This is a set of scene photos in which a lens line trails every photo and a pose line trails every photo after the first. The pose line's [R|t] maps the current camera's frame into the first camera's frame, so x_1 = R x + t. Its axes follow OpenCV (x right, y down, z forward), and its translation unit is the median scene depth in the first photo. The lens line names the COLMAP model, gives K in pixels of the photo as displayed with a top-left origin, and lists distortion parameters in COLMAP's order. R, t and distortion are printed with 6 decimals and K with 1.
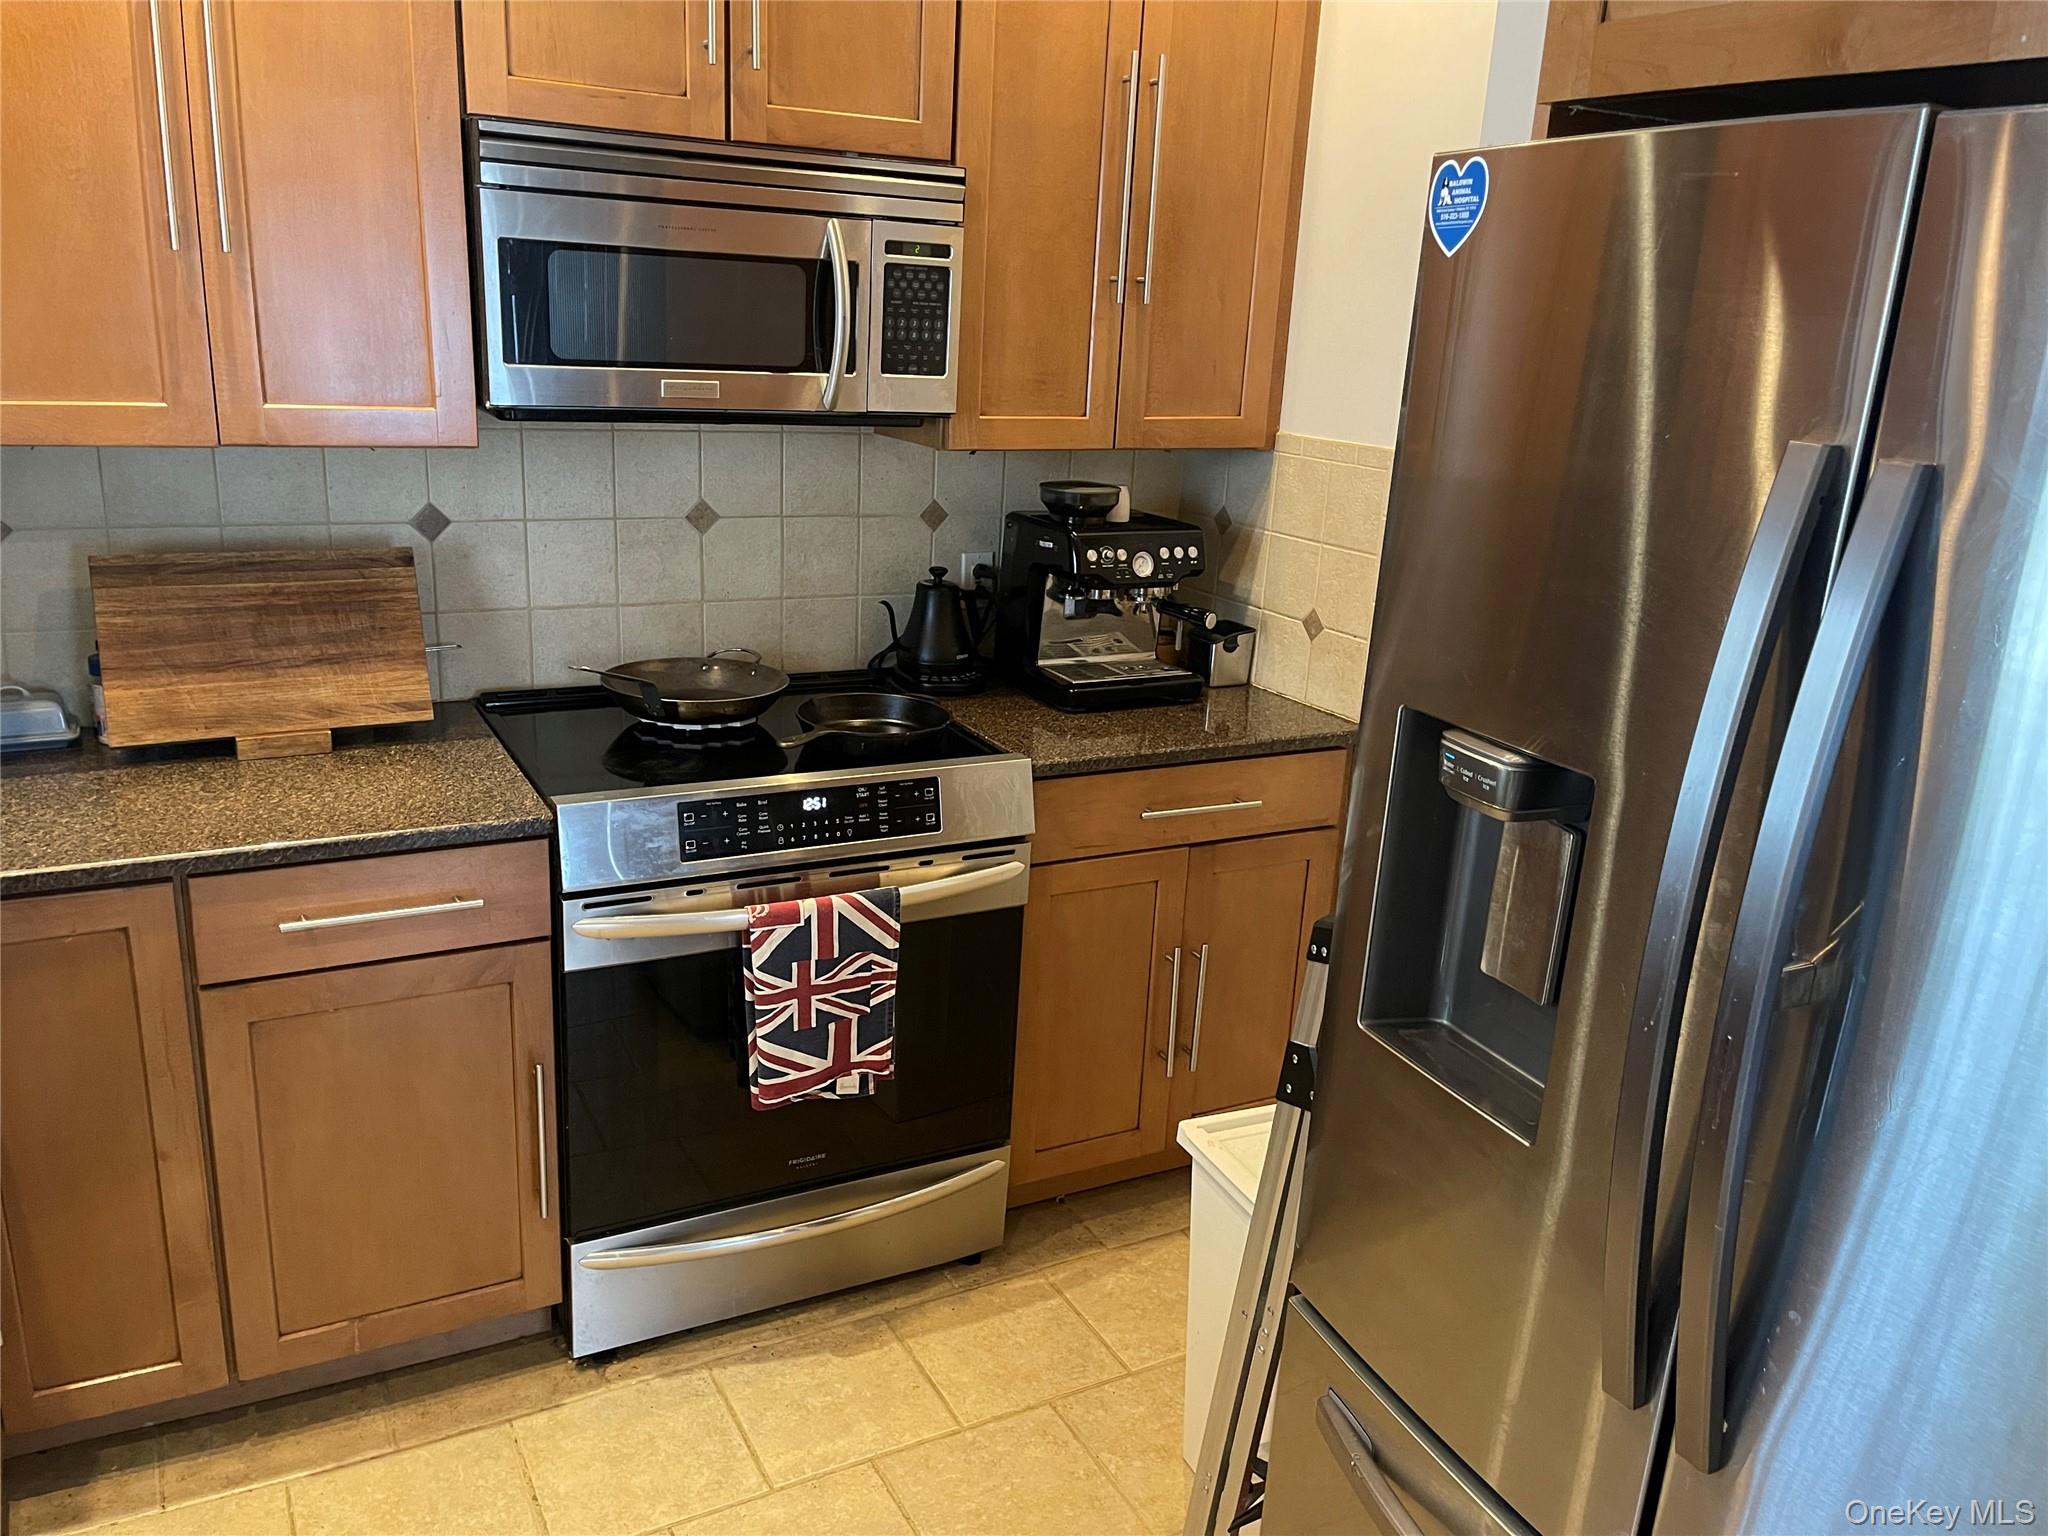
lens RADIAL K [[1521.1, 0, 1027.9], [0, 1521.1, 766.2], [0, 0, 1]] dist [0.053911, -0.076412]
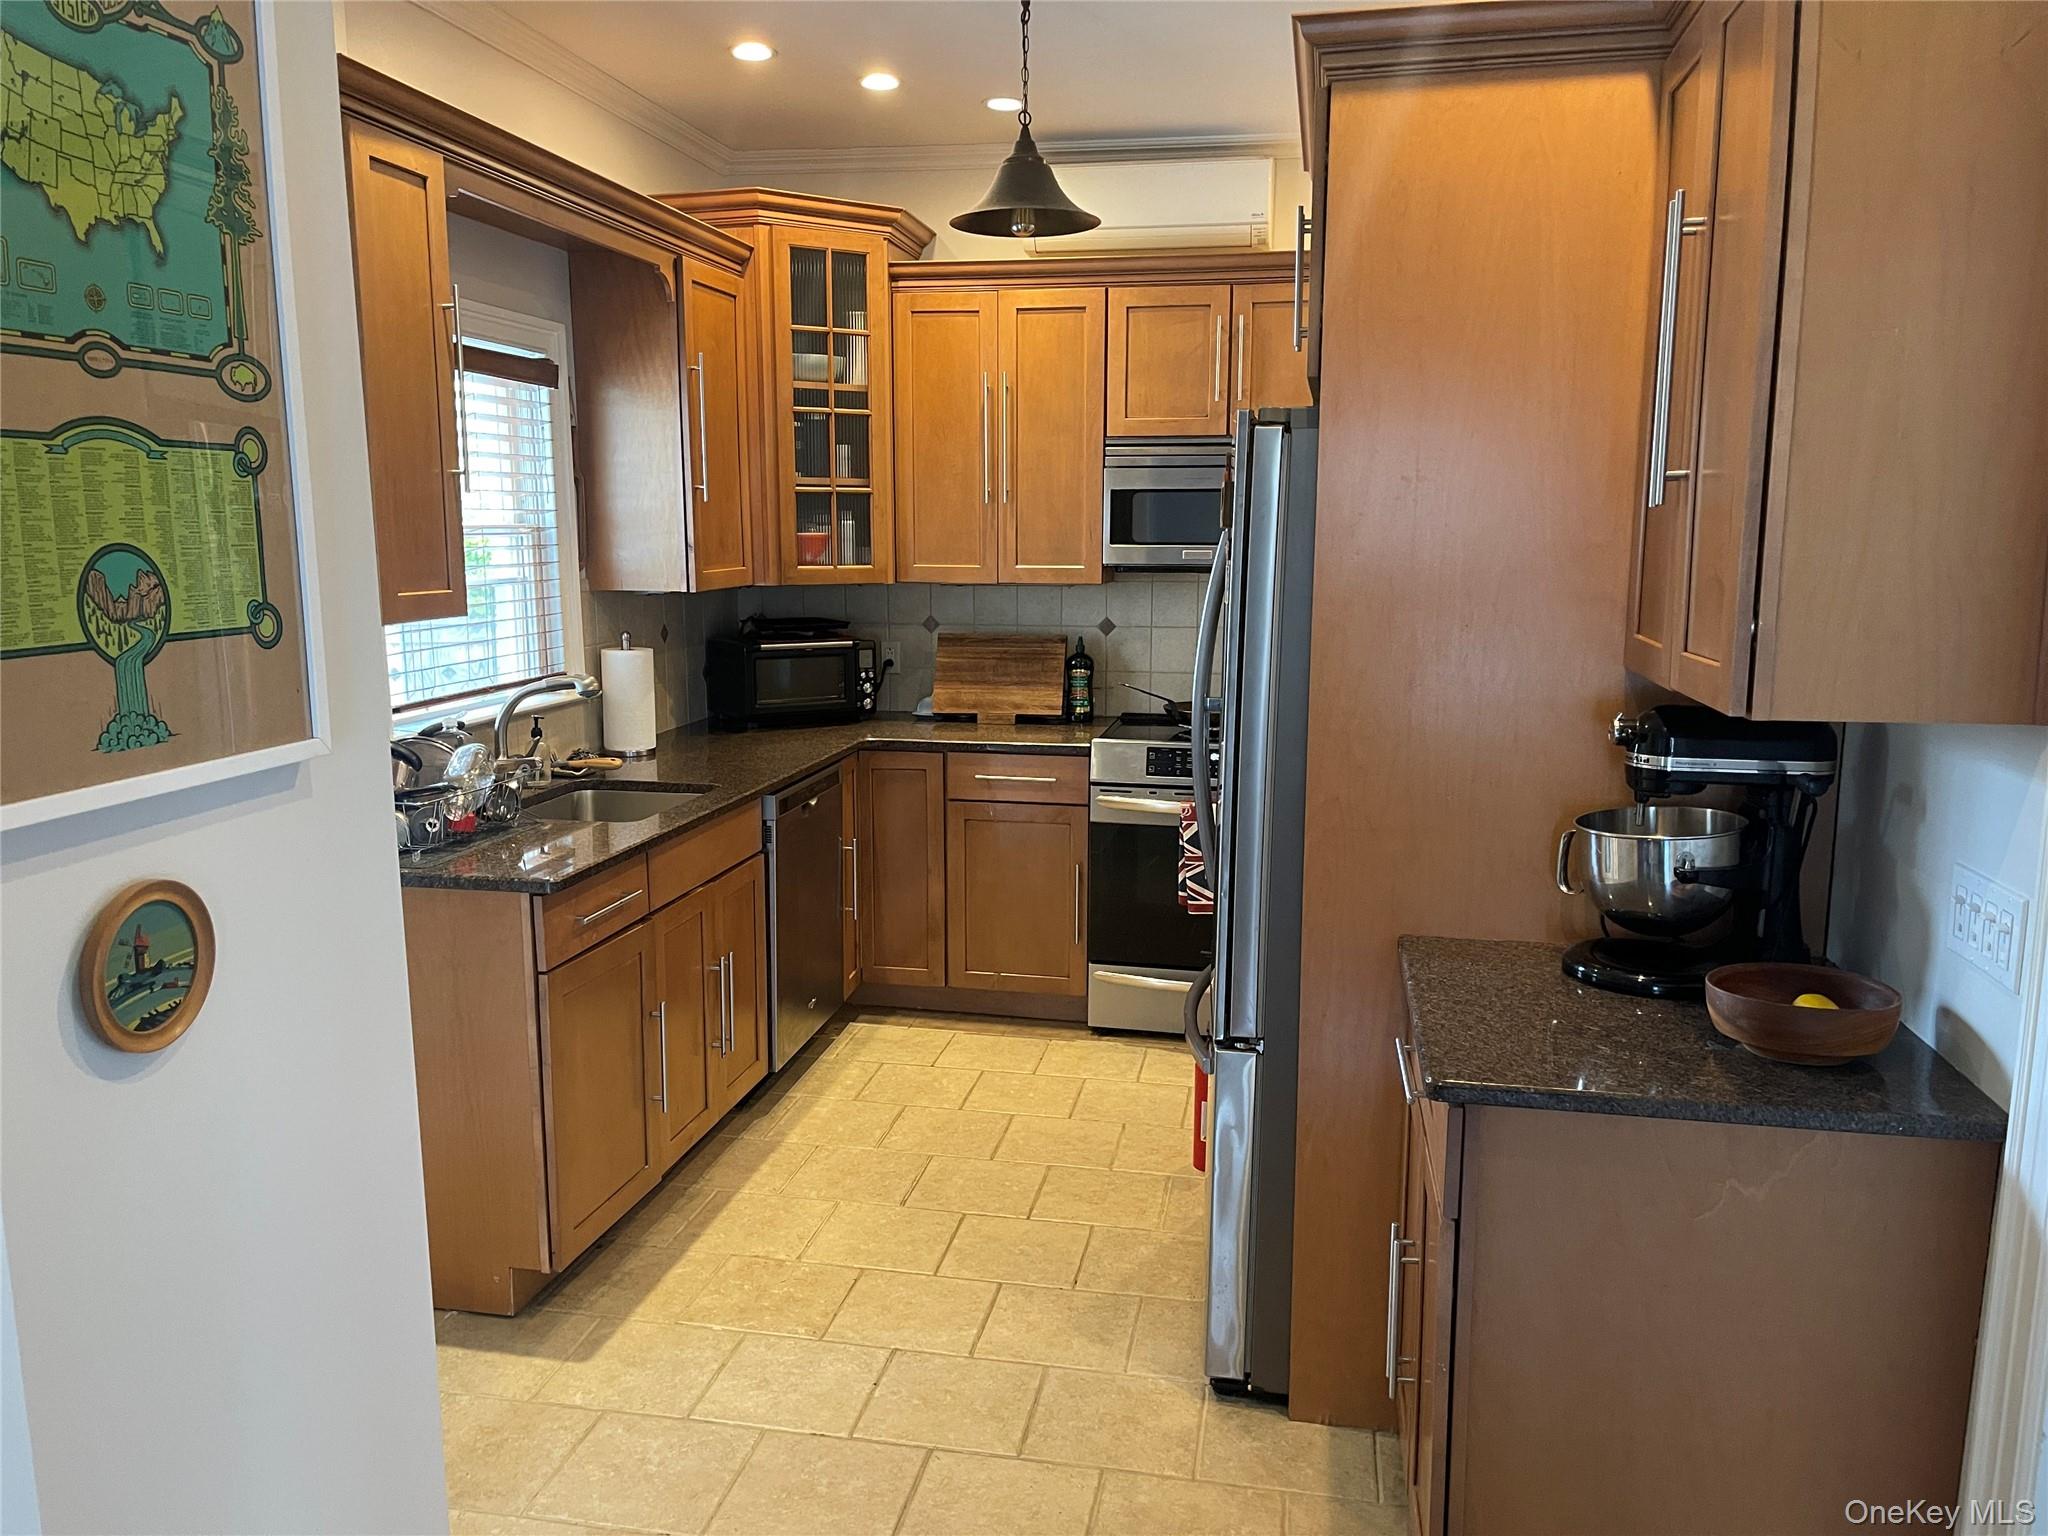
lens RADIAL K [[1521.1, 0, 1024.4], [0, 1521.1, 775.5], [0, 0, 1]] dist [0.053911, -0.076412]
pose [[0.763471, 0.049550, -0.643938, 0.974680], [-0.141935, 0.985550, -0.092445, 0.277167], [0.630052, 0.161977, 0.759472, -0.668057]]
